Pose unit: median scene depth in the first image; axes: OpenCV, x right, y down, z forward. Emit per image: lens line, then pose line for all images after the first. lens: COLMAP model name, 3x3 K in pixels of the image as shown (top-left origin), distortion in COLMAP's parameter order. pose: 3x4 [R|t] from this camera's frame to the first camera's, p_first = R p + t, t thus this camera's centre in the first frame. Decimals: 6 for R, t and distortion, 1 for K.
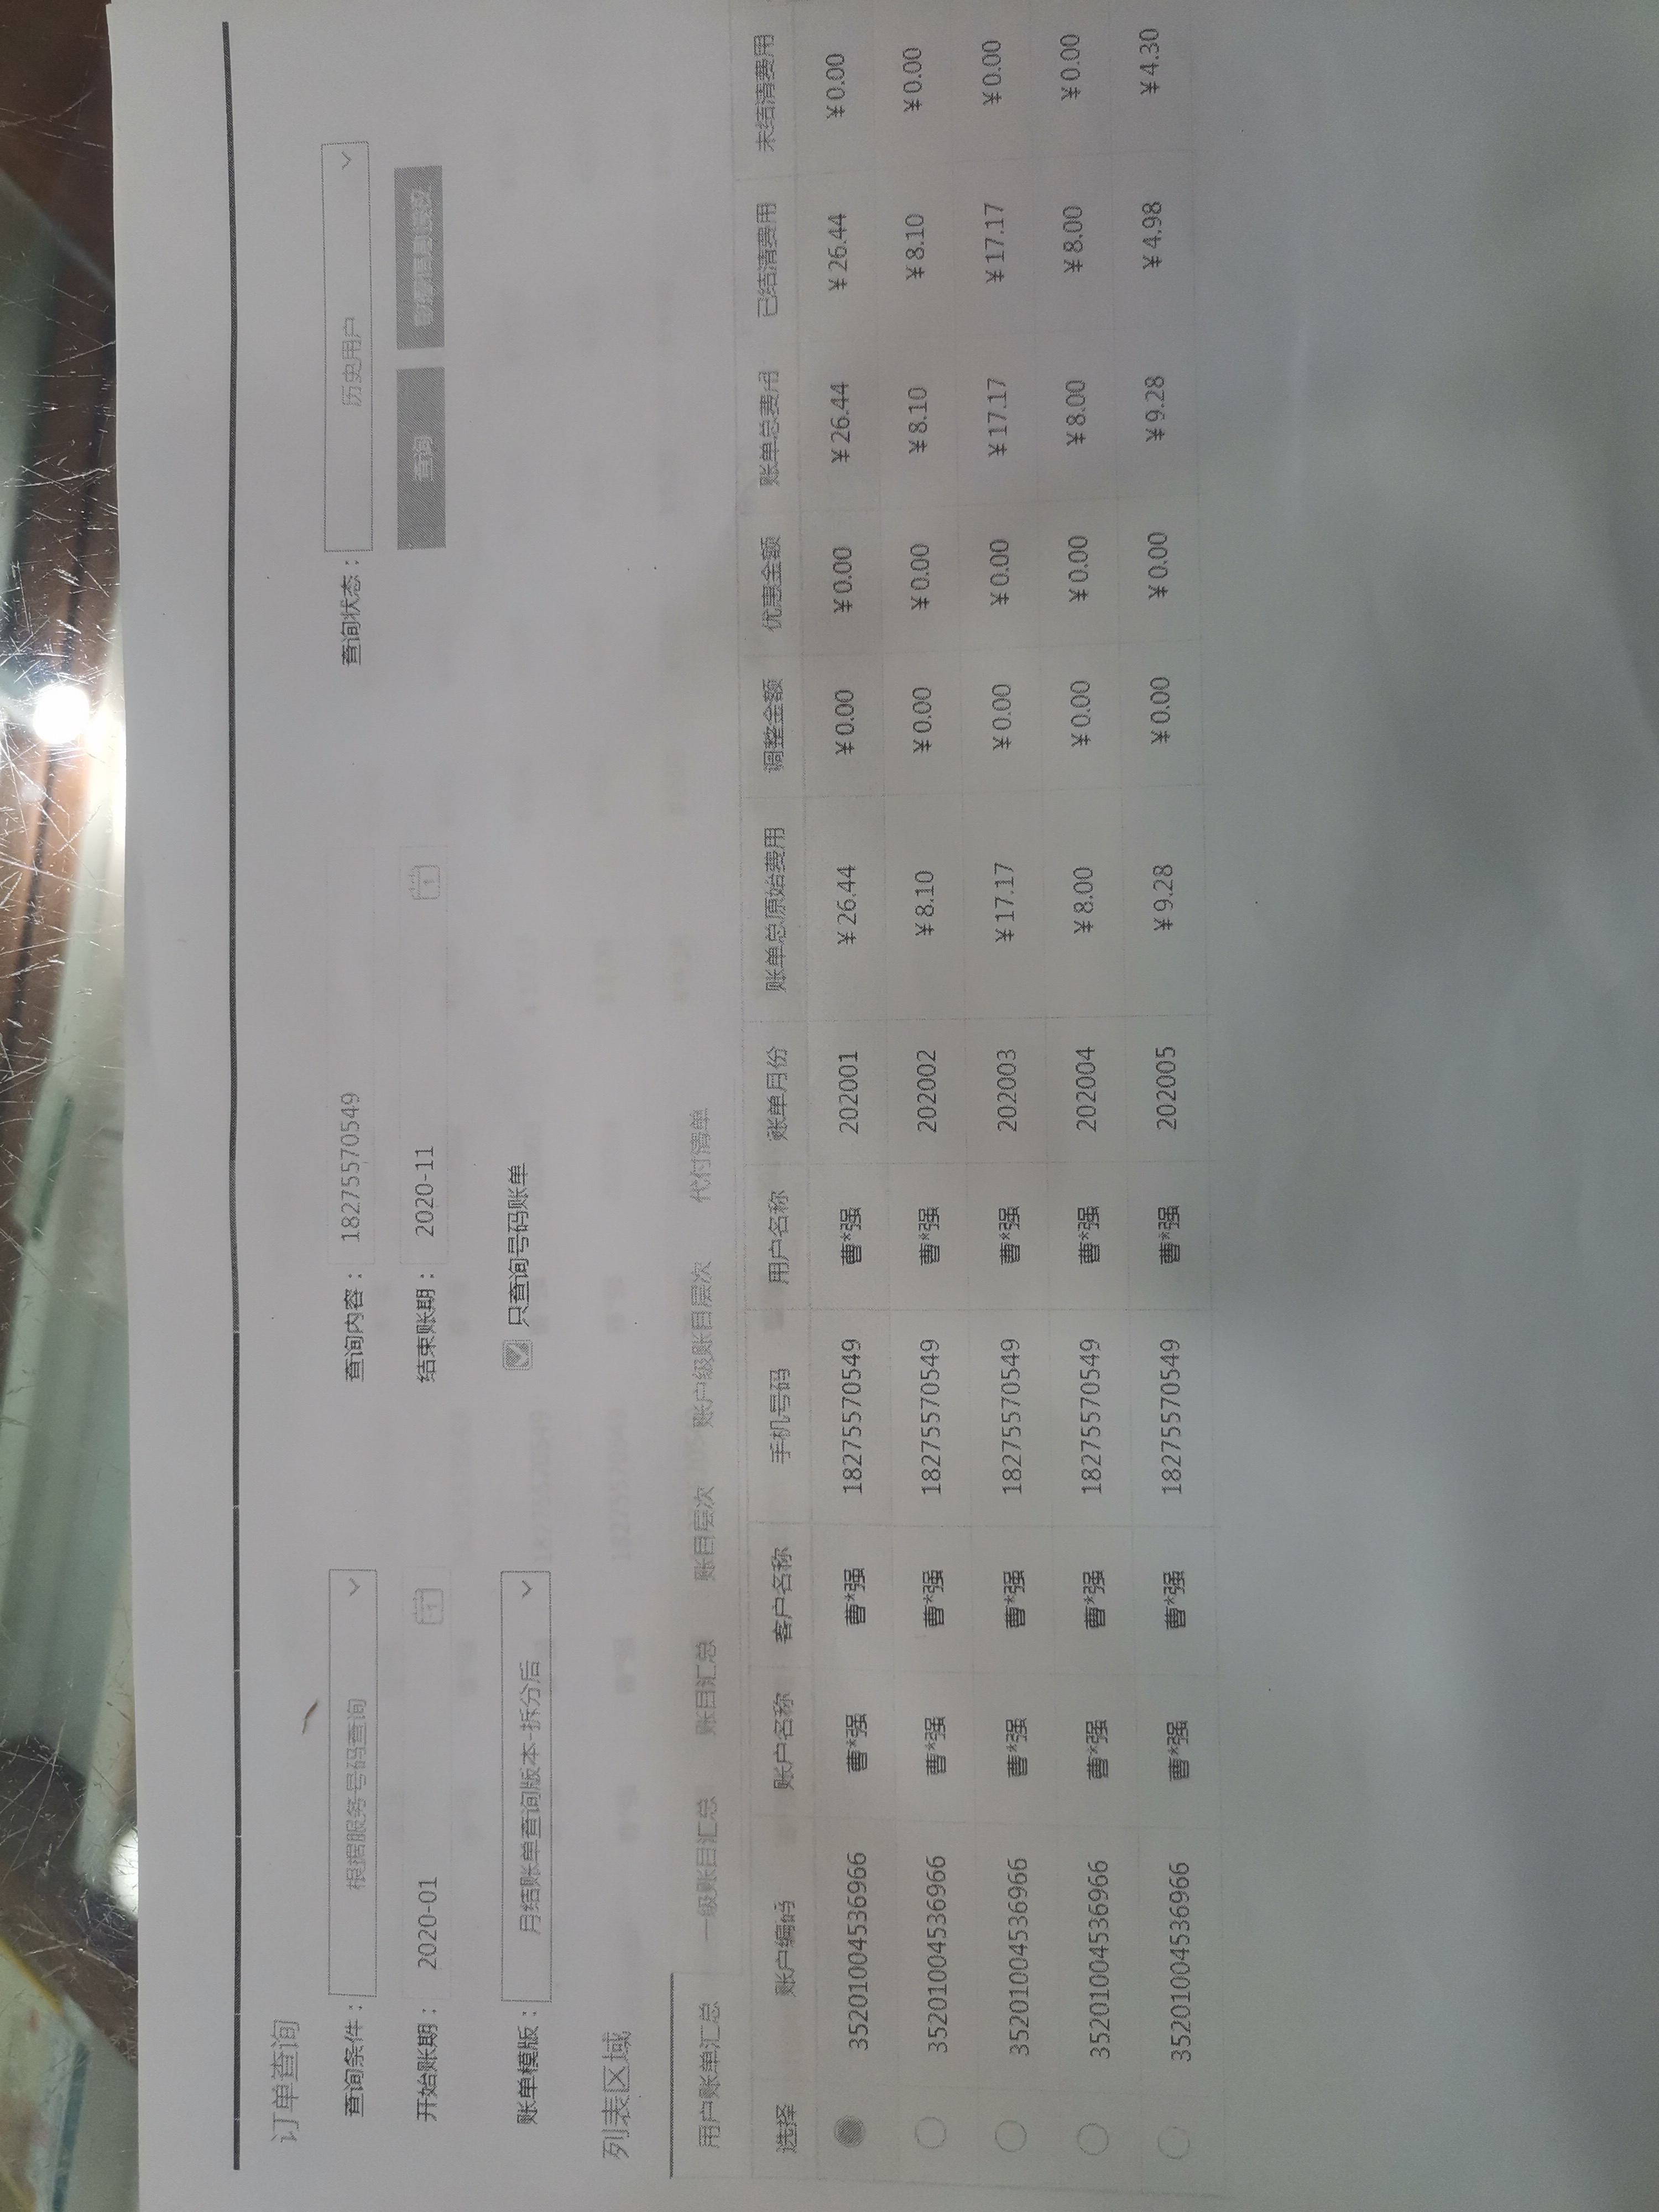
lens RADIAL K [[890.2, 0, 828.4], [0, 890.2, 937.2], [0, 0, 1]] dist [-0.028026, 0.000748]
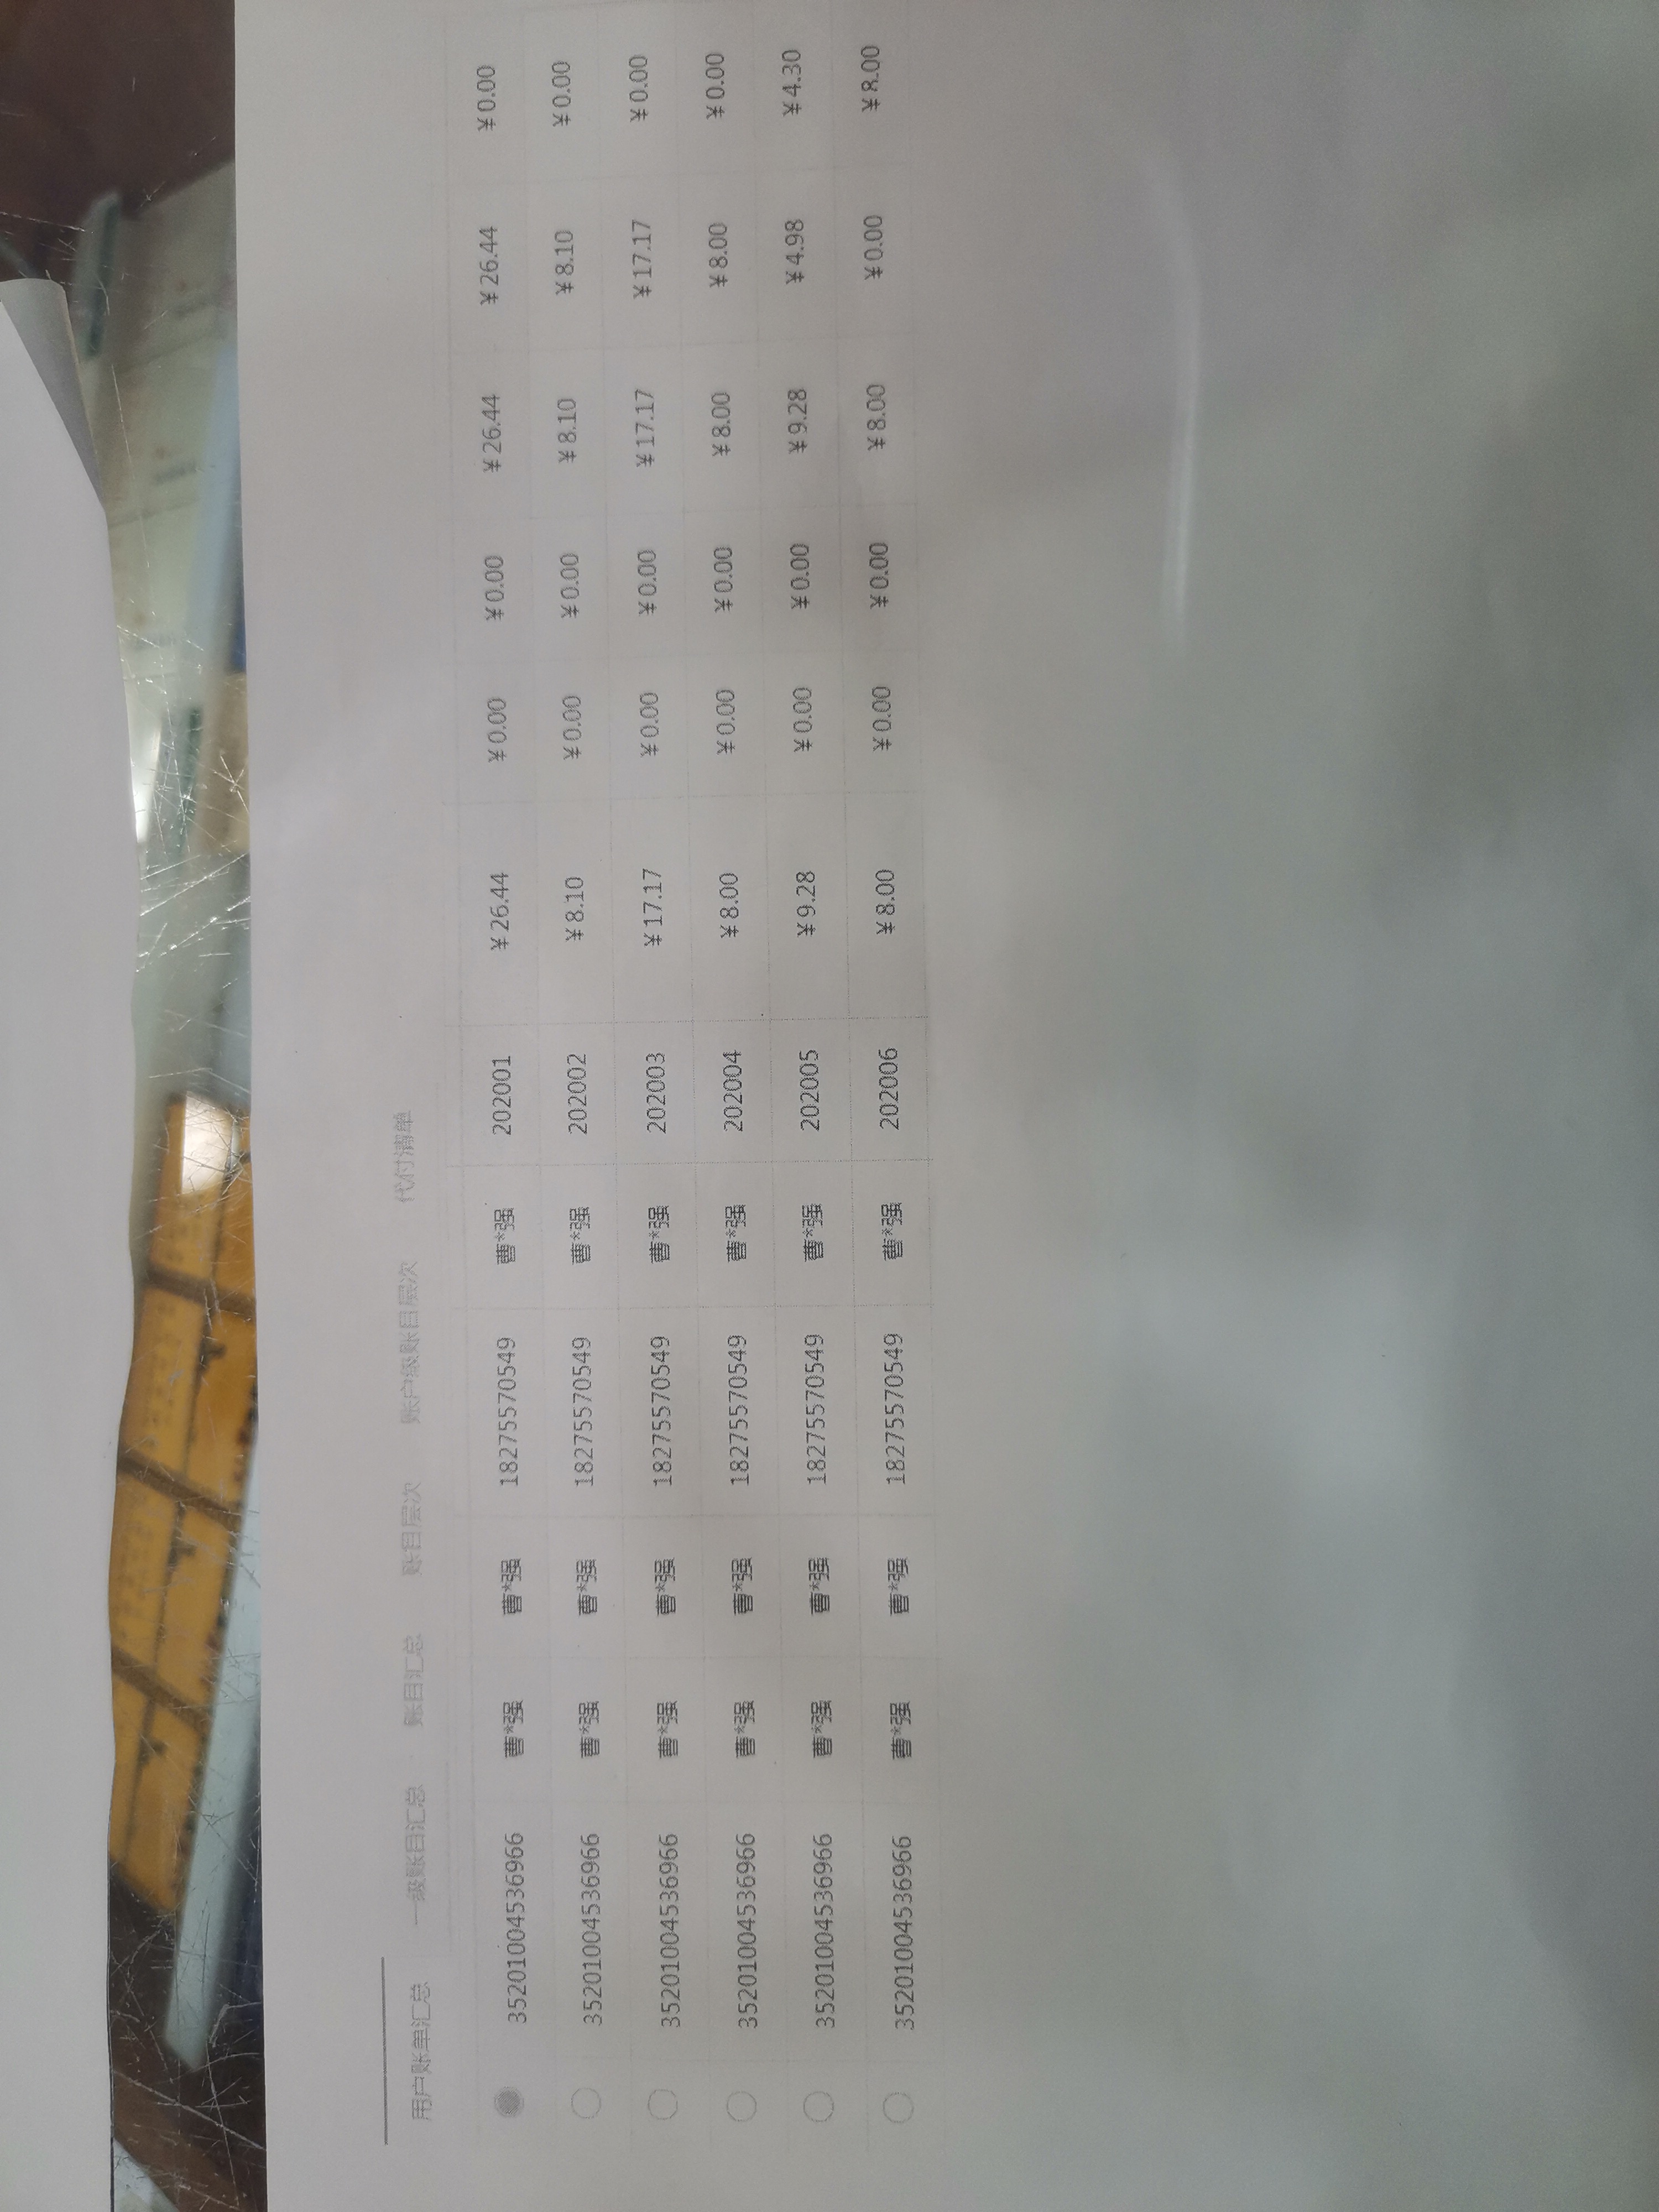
lens RADIAL K [[888.9, 0, 832.4], [0, 888.9, 940.9], [0, 0, 1]] dist [-0.037740, 0.003933]
pose [[0.999249, -0.002017, 0.038700, 0.363461], [0.001744, 0.999973, 0.007070, -0.008194], [-0.038713, -0.006997, 0.999226, -0.021438]]
